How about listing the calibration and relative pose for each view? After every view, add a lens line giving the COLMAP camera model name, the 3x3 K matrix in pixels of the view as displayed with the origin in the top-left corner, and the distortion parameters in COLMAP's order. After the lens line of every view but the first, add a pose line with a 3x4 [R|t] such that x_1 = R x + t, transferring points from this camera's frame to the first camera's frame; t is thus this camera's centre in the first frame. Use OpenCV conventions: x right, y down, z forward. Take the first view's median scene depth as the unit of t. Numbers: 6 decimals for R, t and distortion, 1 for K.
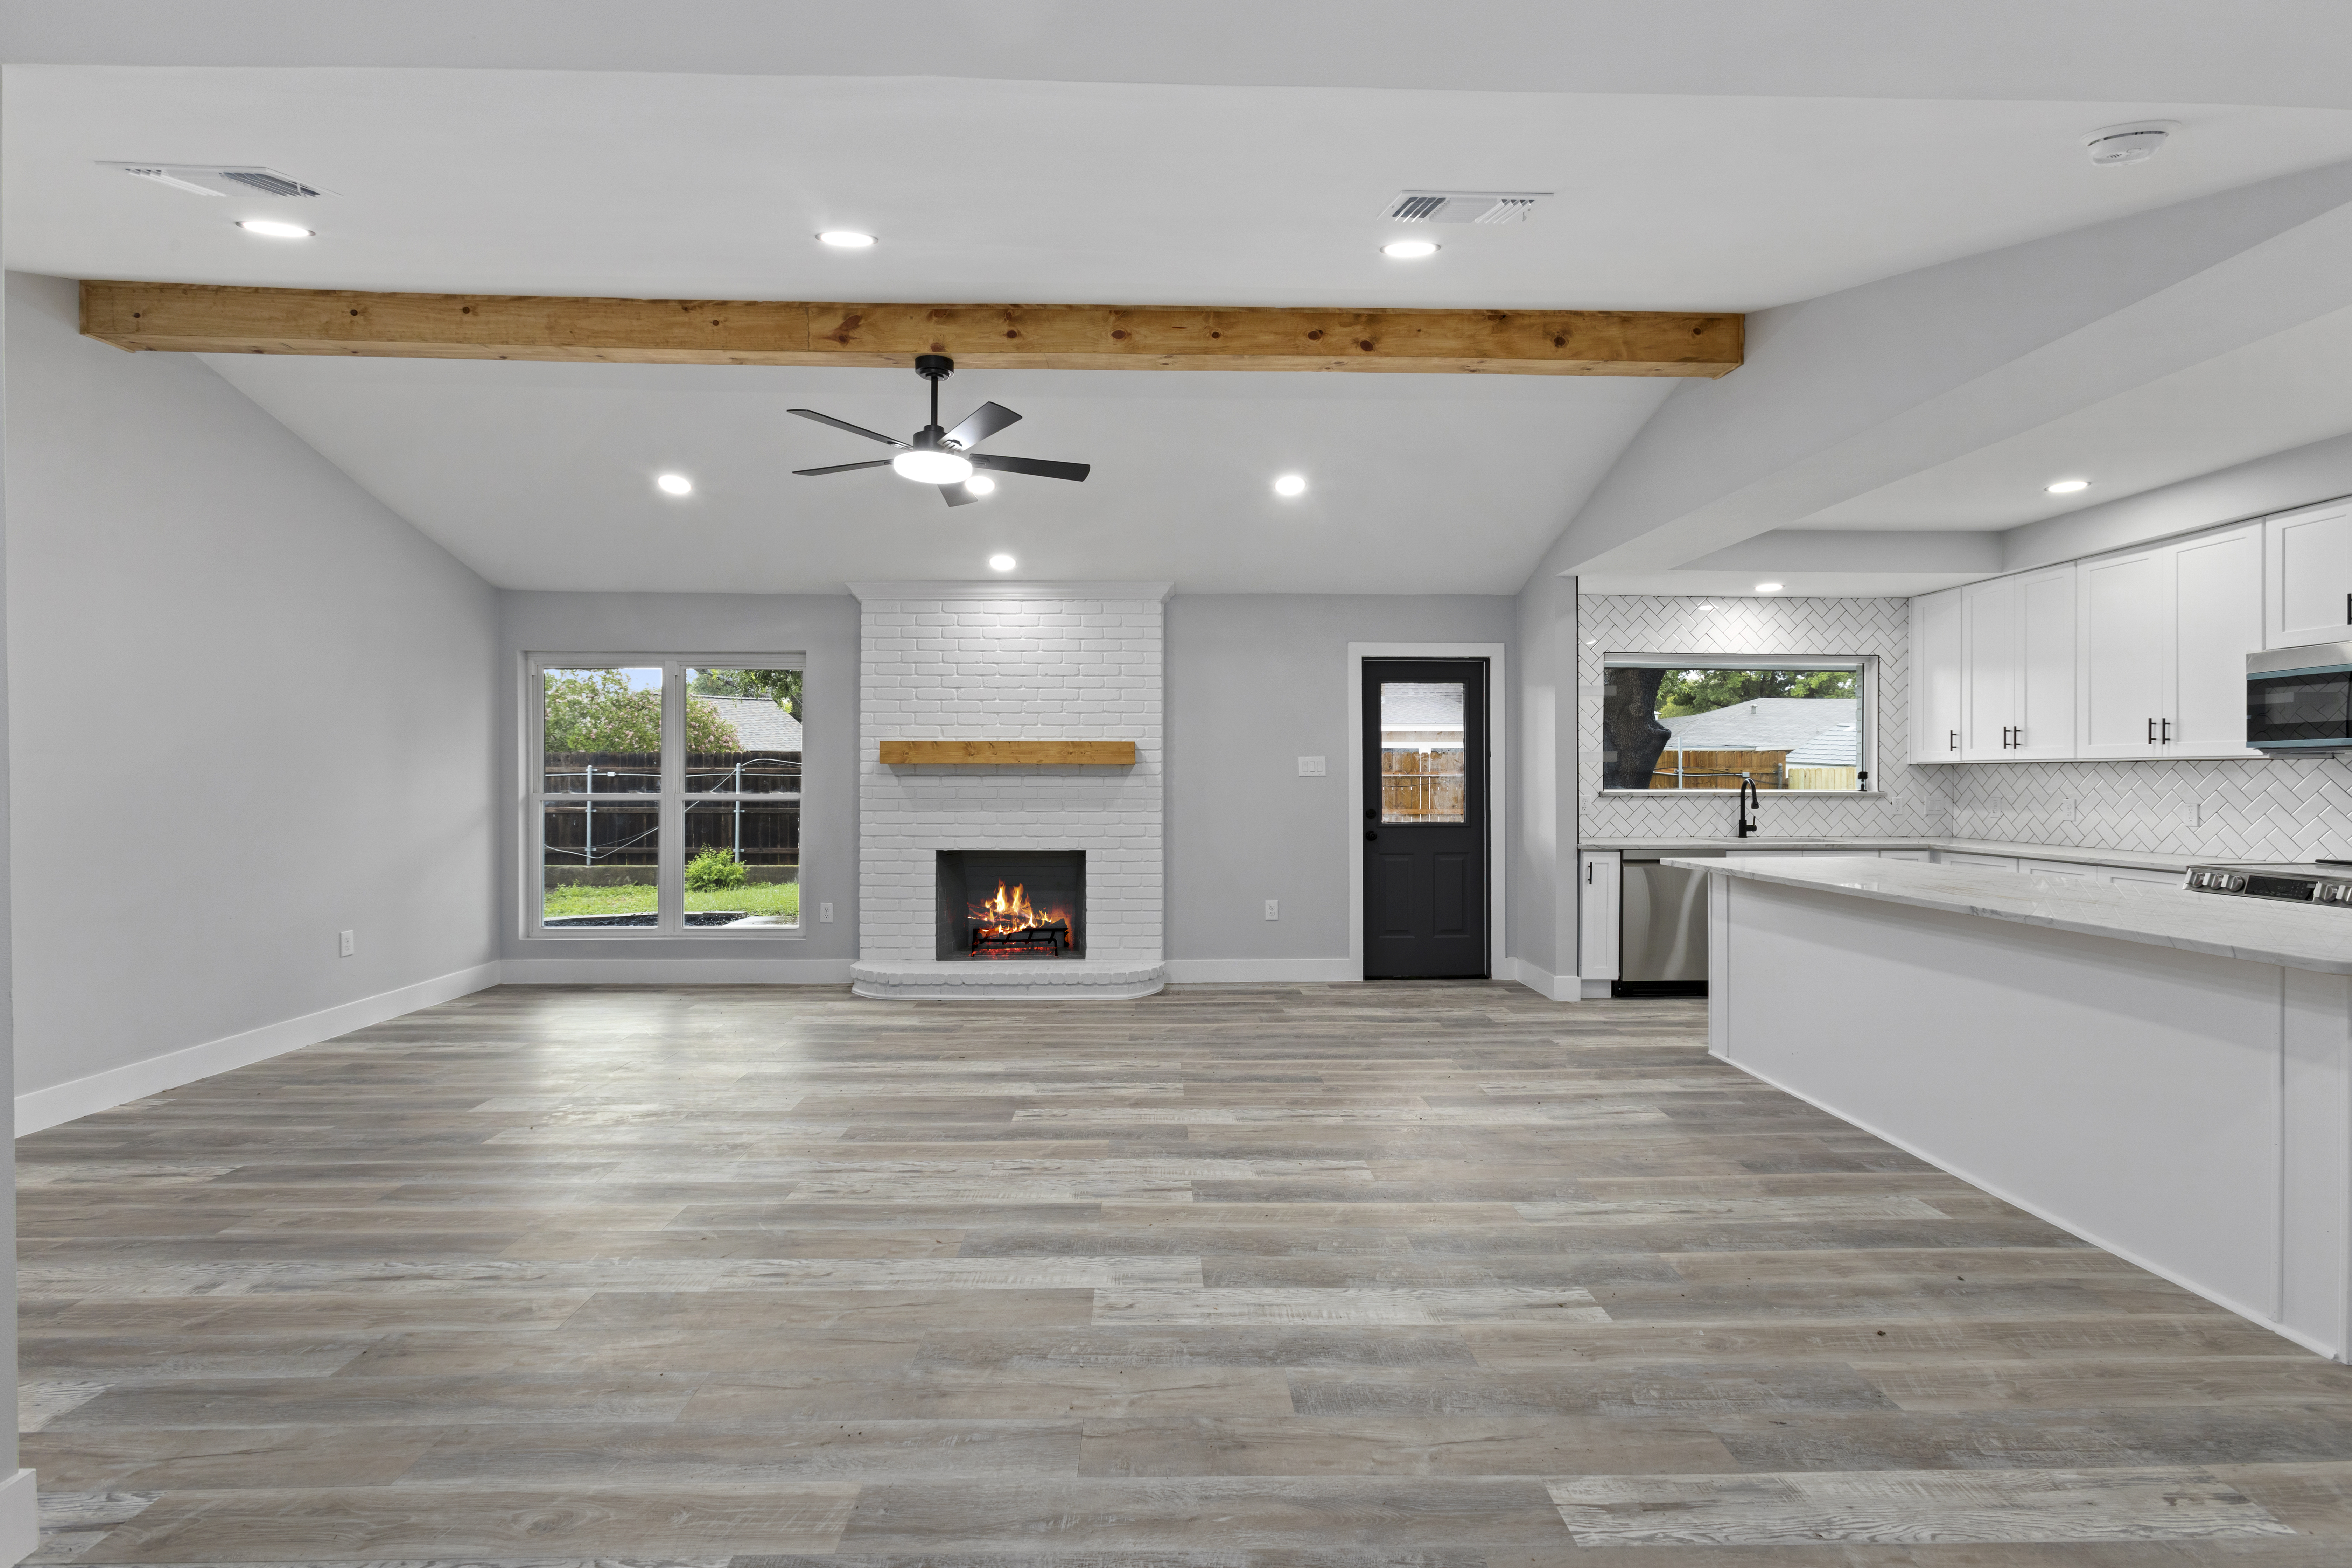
lens RADIAL K [[1057.0, 0, 1168.9], [0, 1057.0, 775.6], [0, 0, 1]] dist [-0.017753, 0.012027]
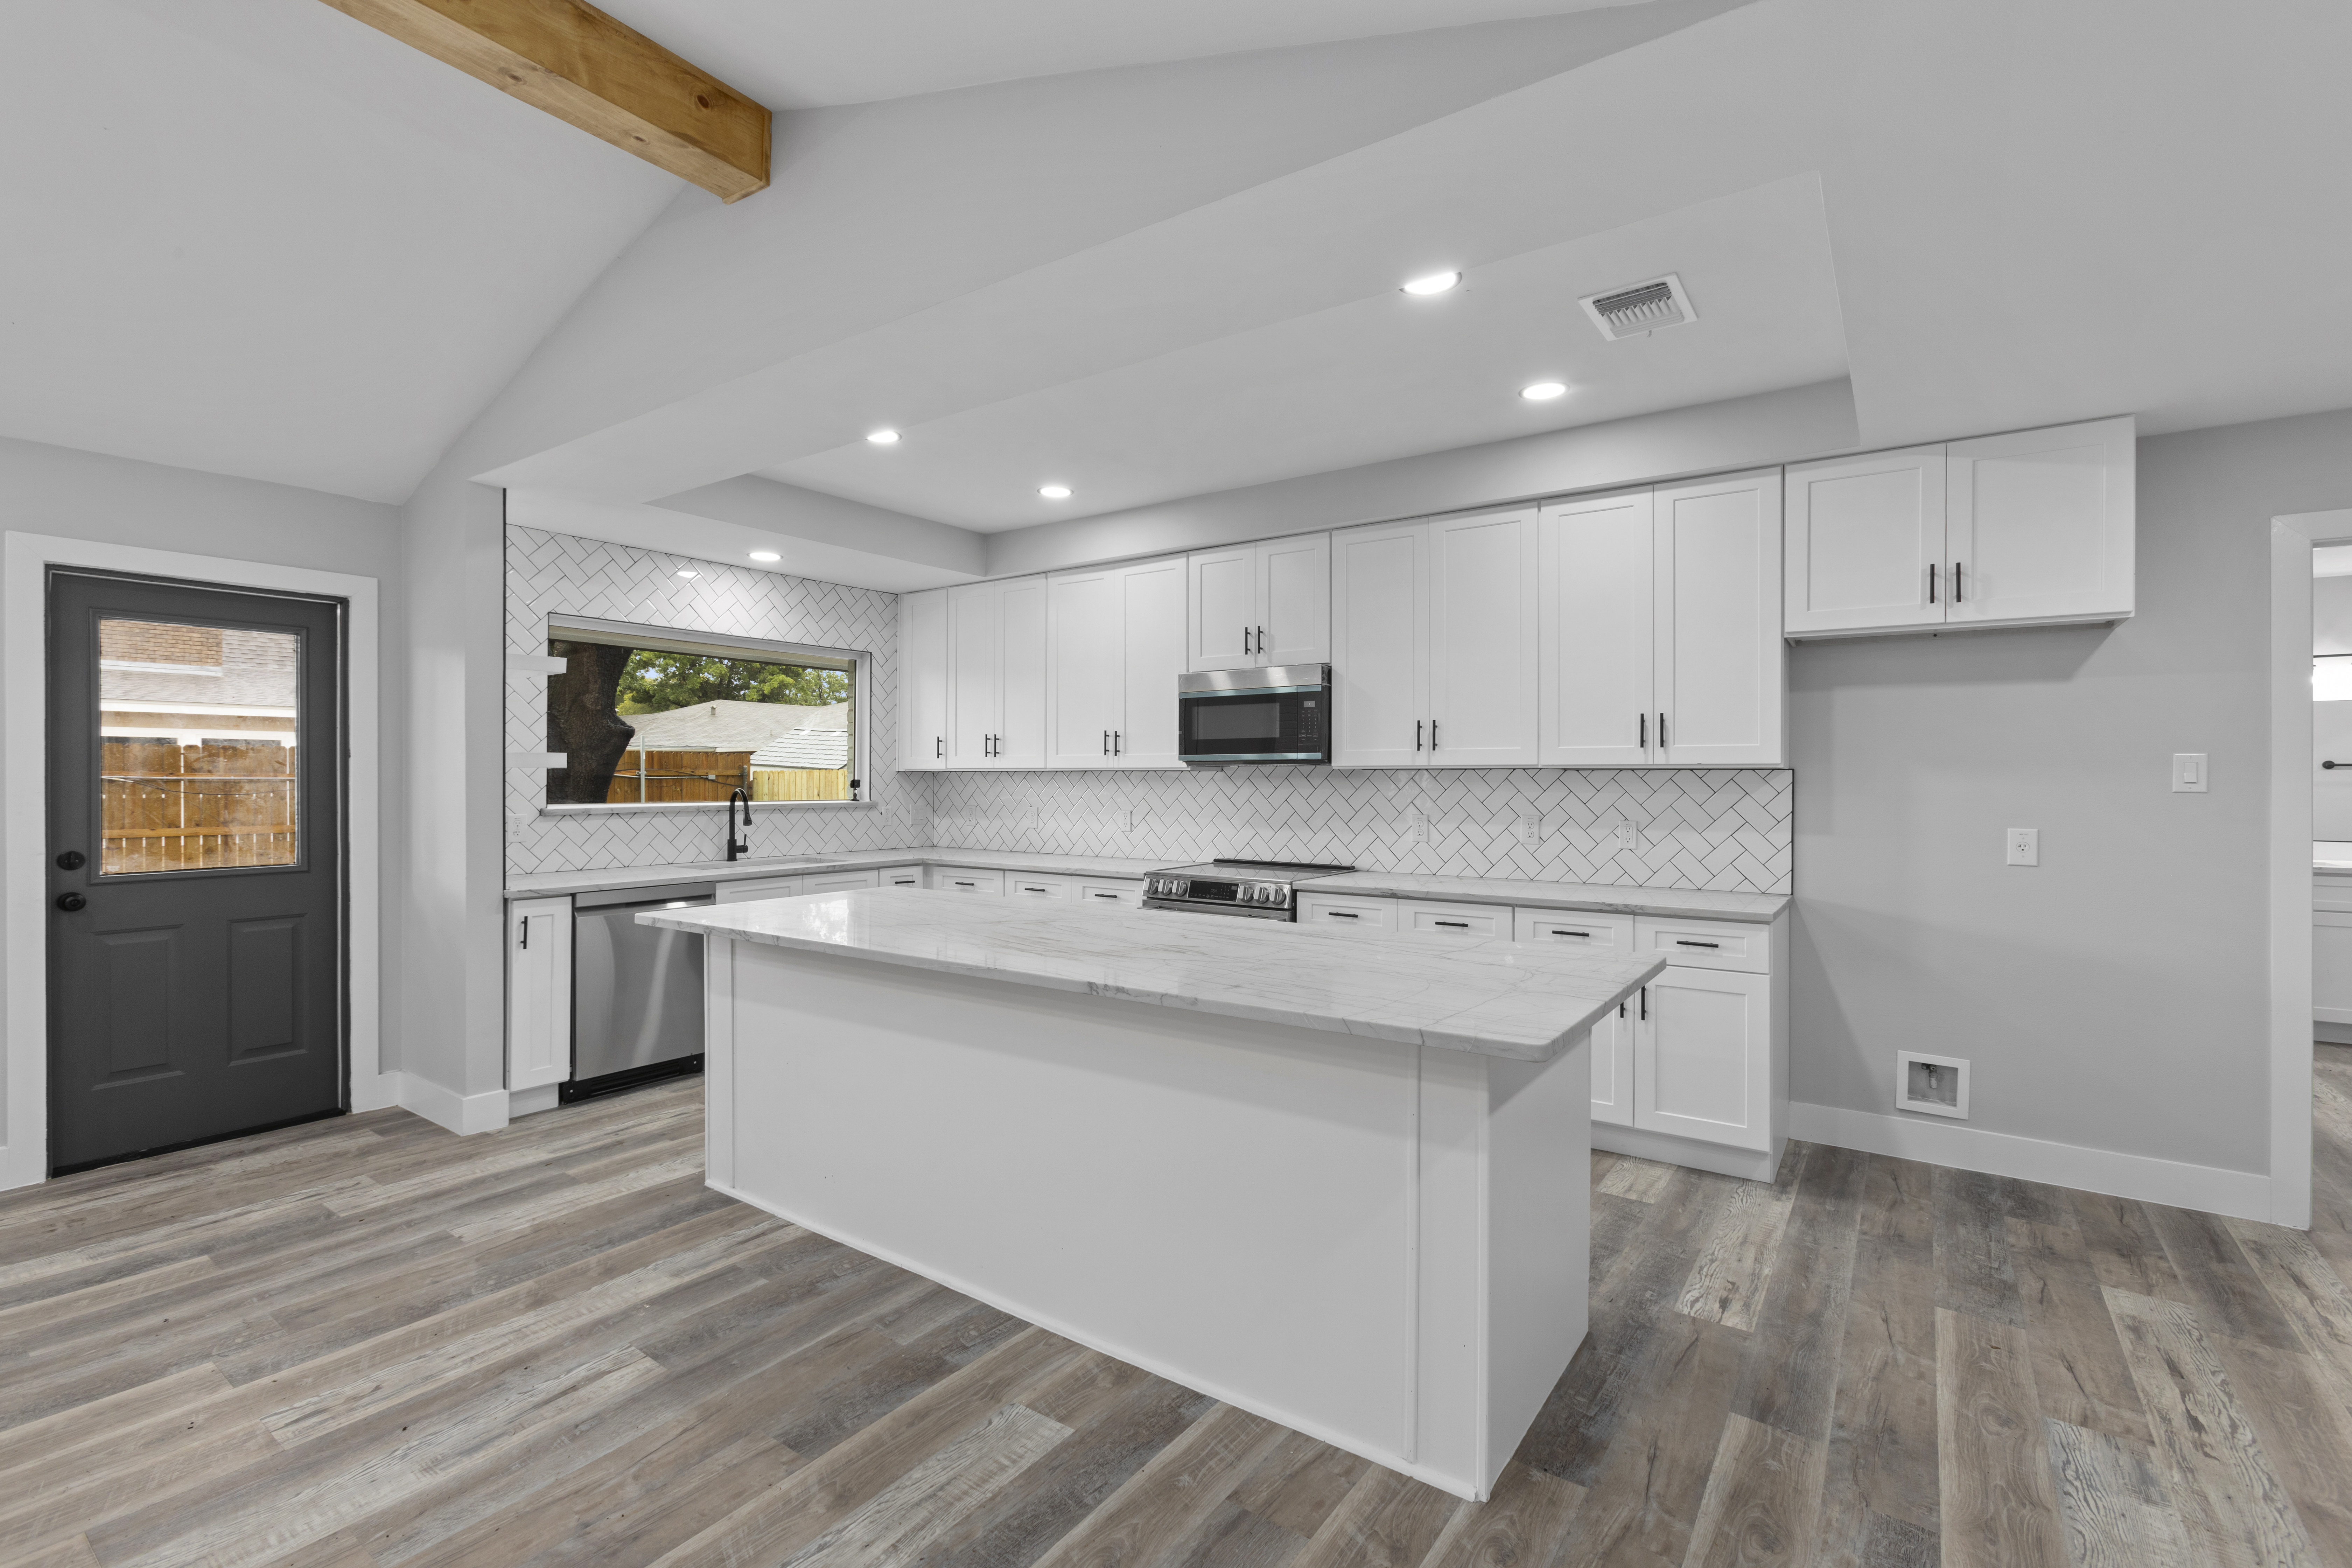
lens RADIAL K [[1043.6, 0, 1176.2], [0, 1043.6, 775.9], [0, 0, 1]] dist [-0.017415, 0.012121]
pose [[0.597075, 0.001231, 0.802184, 0.134678], [-0.002408, 0.999997, 0.000258, -0.010022], [-0.802182, -0.002085, 0.597076, 0.313004]]
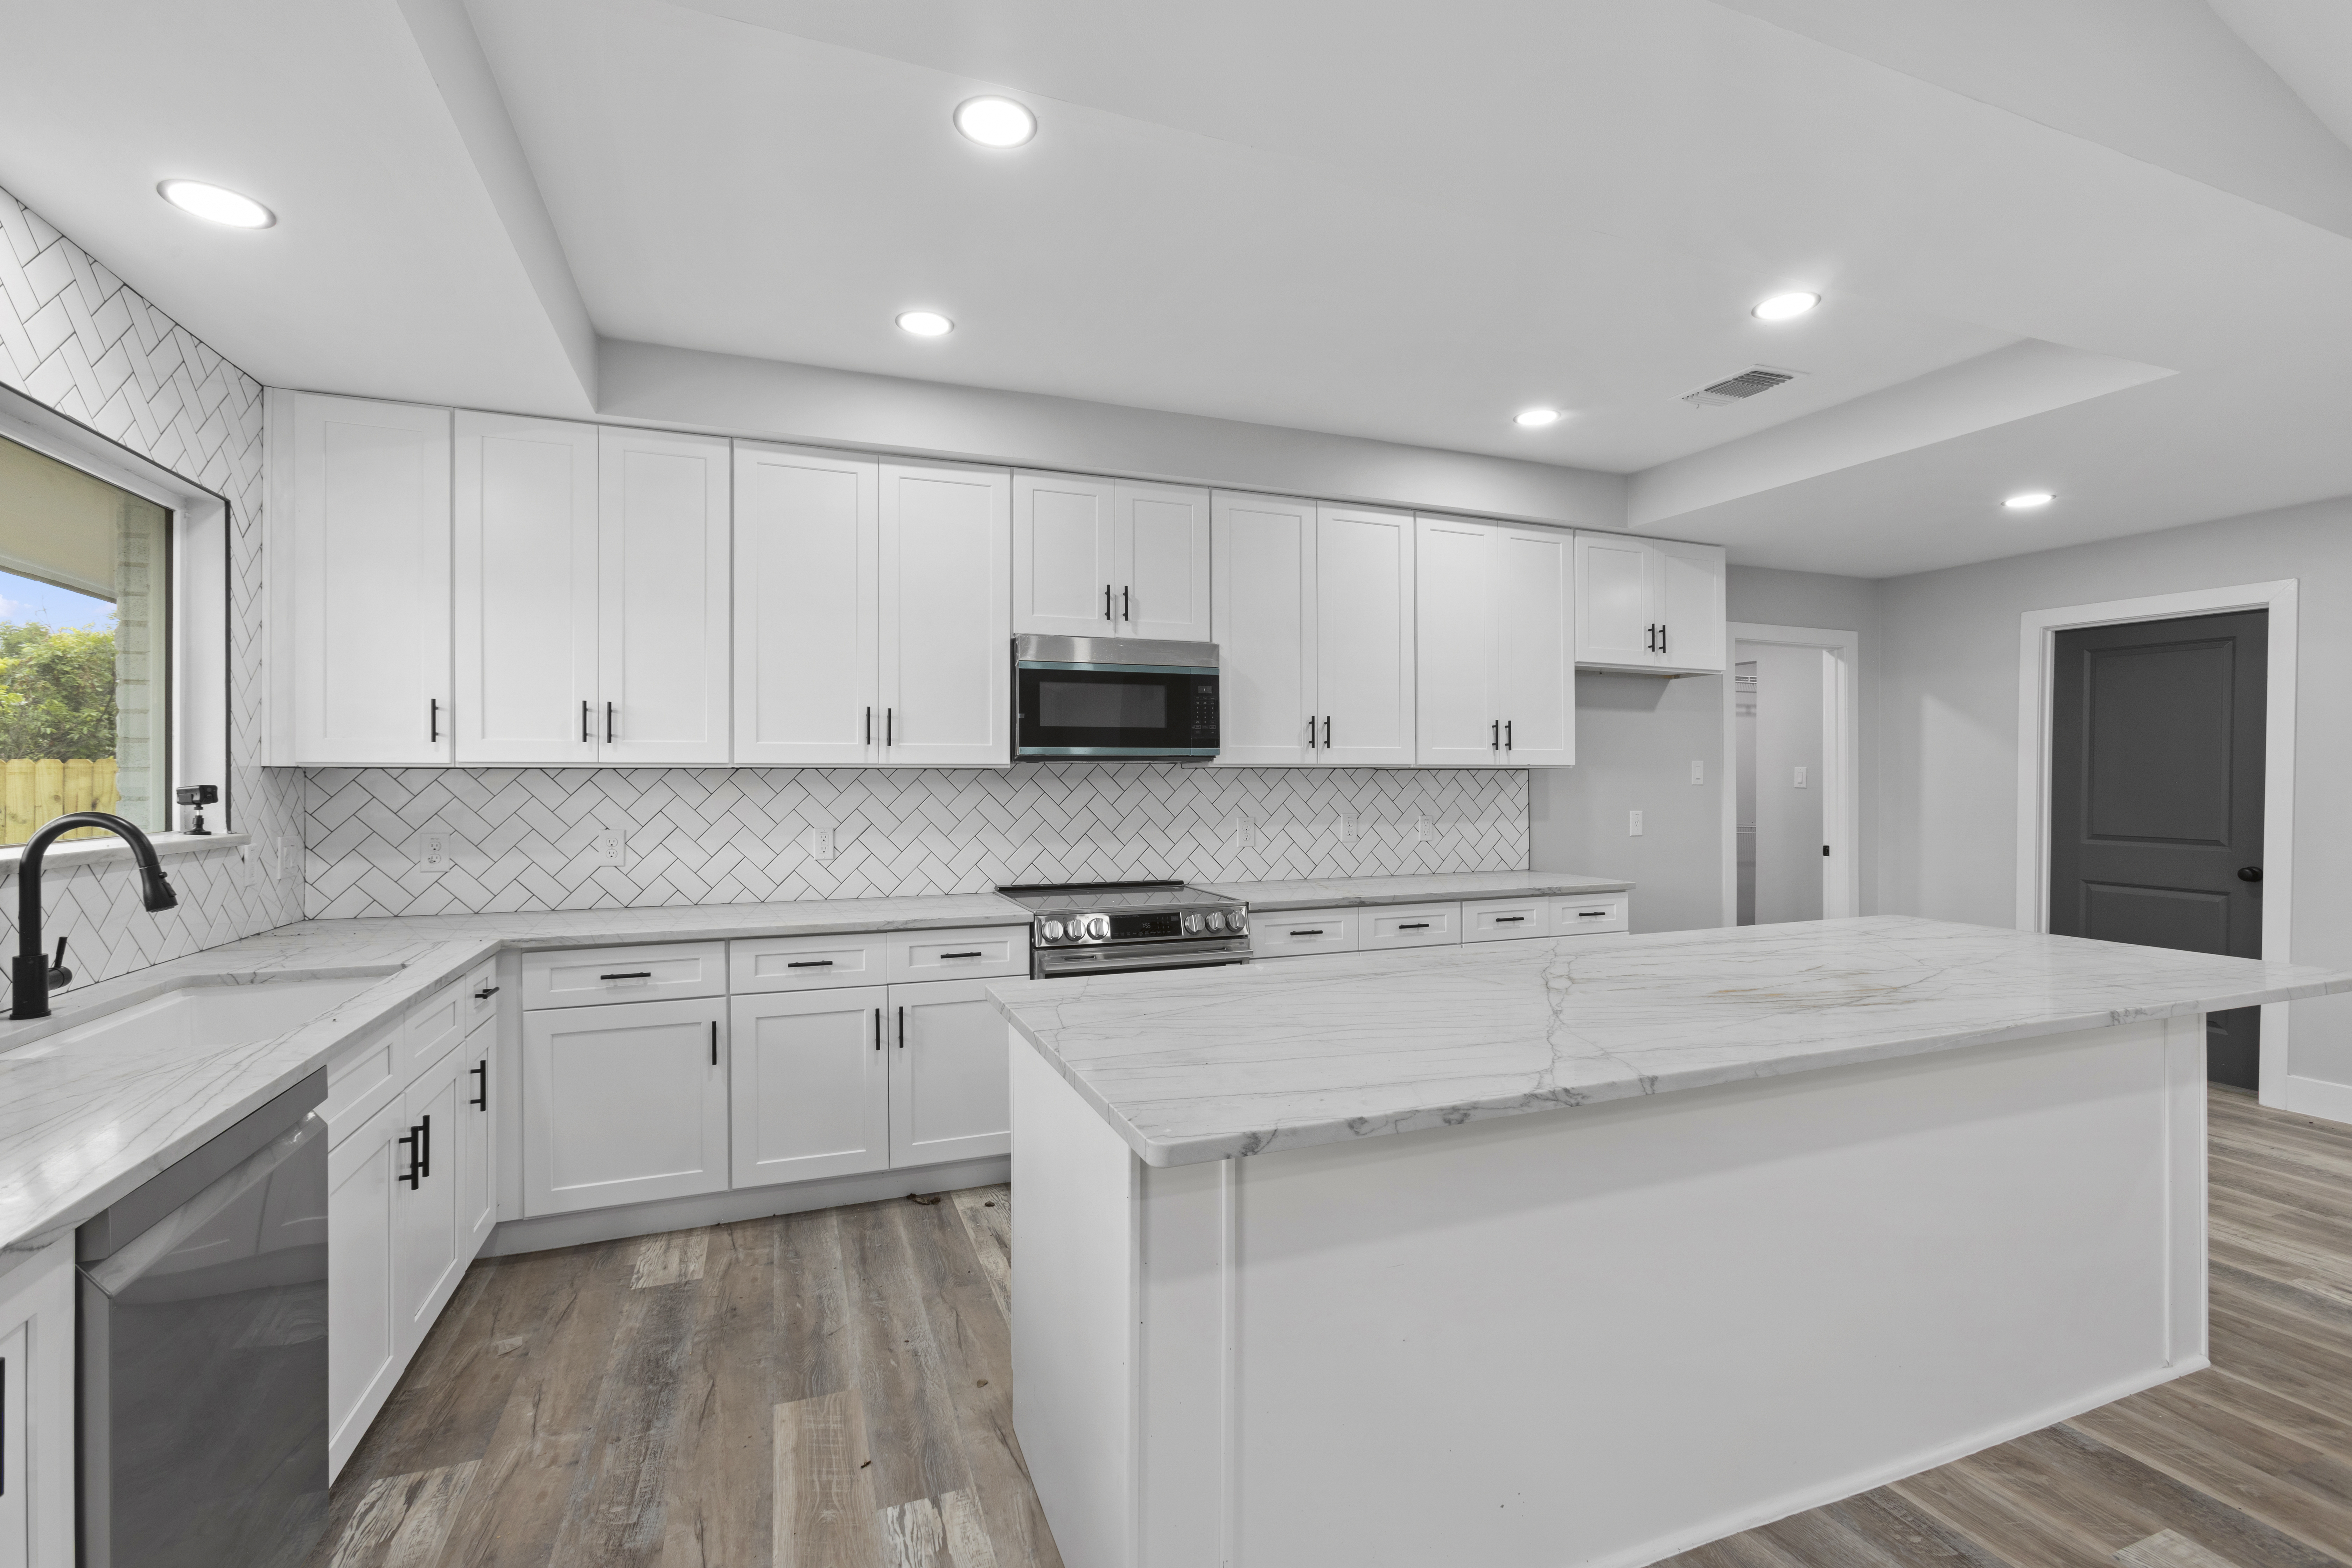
lens RADIAL K [[1052.7, 0, 1171.9], [0, 1052.7, 773.5], [0, 0, 1]] dist [-0.024192, 0.015354]
pose [[-0.339271, 0.003297, 0.940683, 0.217552], [-0.000286, 0.999993, -0.003608, -0.008611], [-0.940689, -0.001493, -0.339268, 1.032640]]
